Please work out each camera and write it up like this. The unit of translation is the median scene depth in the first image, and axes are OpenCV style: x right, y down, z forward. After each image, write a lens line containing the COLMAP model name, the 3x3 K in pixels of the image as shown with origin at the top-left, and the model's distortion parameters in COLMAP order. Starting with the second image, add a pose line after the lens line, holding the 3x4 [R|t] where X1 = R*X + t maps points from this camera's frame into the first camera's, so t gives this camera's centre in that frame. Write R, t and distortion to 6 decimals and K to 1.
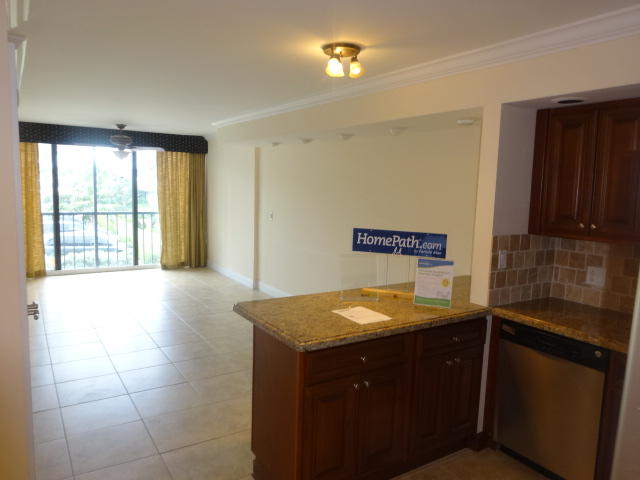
lens RADIAL K [[468.8, 0, 320.0], [0, 468.8, 240.0], [0, 0, 1]] dist [-0.008810, -0.002192]
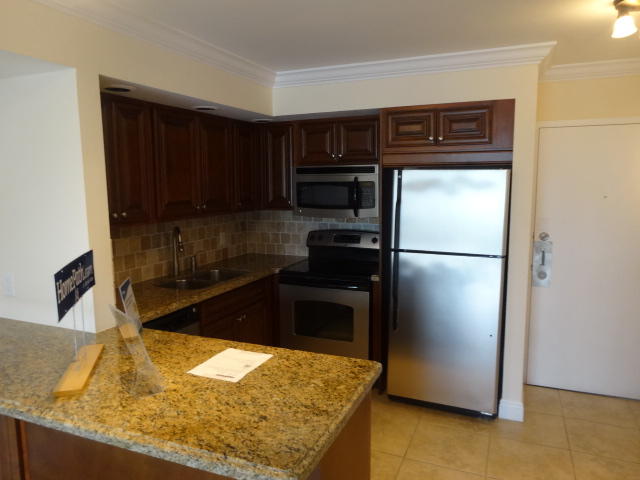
lens RADIAL K [[468.8, 0, 320.0], [0, 468.8, 240.0], [0, 0, 1]] dist [-0.008810, -0.002192]
pose [[-0.561834, -0.131296, 0.816765, -0.466835], [0.084702, 0.973005, 0.214677, -0.141046], [-0.822903, 0.189795, -0.535546, 1.063127]]
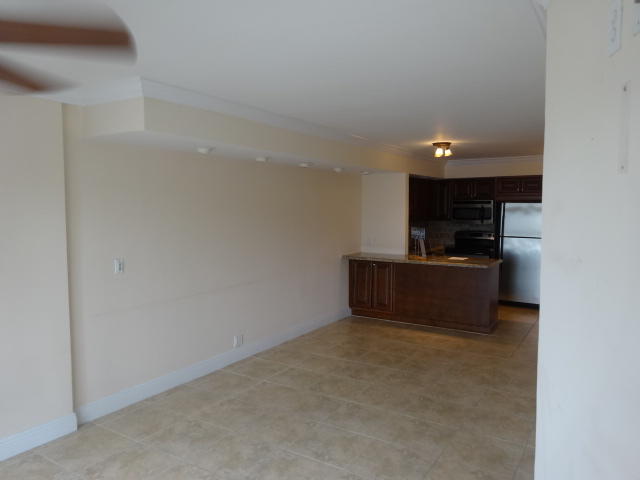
lens RADIAL K [[468.8, 0, 320.0], [0, 468.8, 240.0], [0, 0, 1]] dist [-0.008810, -0.002192]
pose [[-0.411447, -0.100739, 0.905849, -1.613011], [0.093745, 0.983925, 0.152001, -0.338855], [-0.906600, 0.147459, -0.395389, 2.280719]]
